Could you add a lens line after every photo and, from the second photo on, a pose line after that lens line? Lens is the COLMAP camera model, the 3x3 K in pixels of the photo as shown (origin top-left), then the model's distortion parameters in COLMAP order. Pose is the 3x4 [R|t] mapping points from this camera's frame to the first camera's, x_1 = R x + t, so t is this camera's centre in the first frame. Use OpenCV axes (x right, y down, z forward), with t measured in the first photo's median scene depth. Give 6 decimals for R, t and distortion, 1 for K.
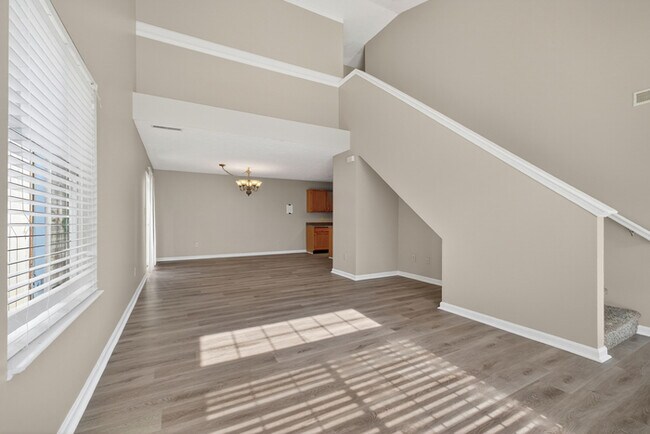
lens RADIAL K [[276.9, 0, 320.3], [0, 276.9, 217.5], [0, 0, 1]] dist [-0.000368, -0.000303]
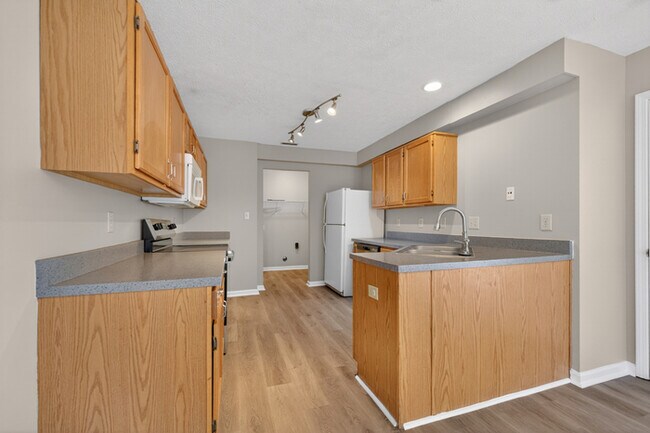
lens RADIAL K [[277.0, 0, 325.5], [0, 277.0, 225.4], [0, 0, 1]] dist [0.000923, -0.000137]
pose [[0.159528, -0.000783, 0.987193, -0.529782], [-0.001739, 0.999998, 0.001075, 0.013577], [-0.987192, -0.001888, 0.159526, 3.253274]]
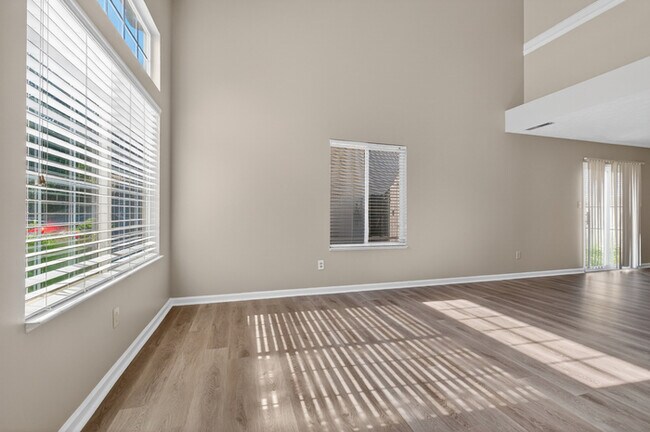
lens RADIAL K [[274.6, 0, 322.9], [0, 274.6, 212.2], [0, 0, 1]] dist [-0.002422, -0.000188]
pose [[-0.196674, -0.005253, -0.980455, 1.045344], [0.002640, 0.999979, -0.005887, 0.019135], [0.980465, -0.003746, -0.196656, 0.628887]]
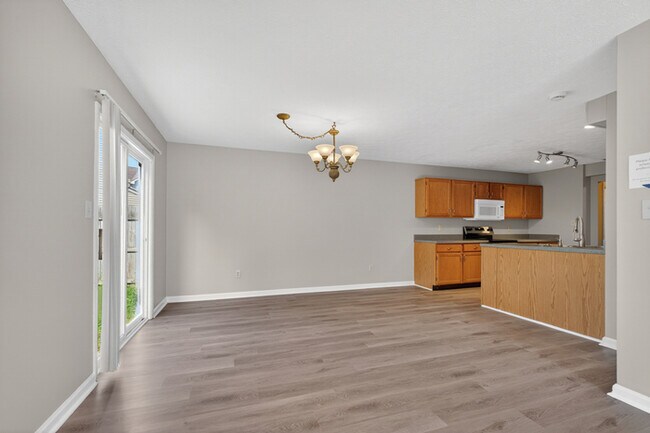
lens RADIAL K [[277.0, 0, 325.5], [0, 277.0, 225.4], [0, 0, 1]] dist [0.000923, -0.000137]
pose [[0.987524, 0.001904, -0.157460, -0.547145], [-0.002832, 0.999980, -0.005668, 0.006159], [0.157446, 0.006043, 0.987509, 1.437397]]
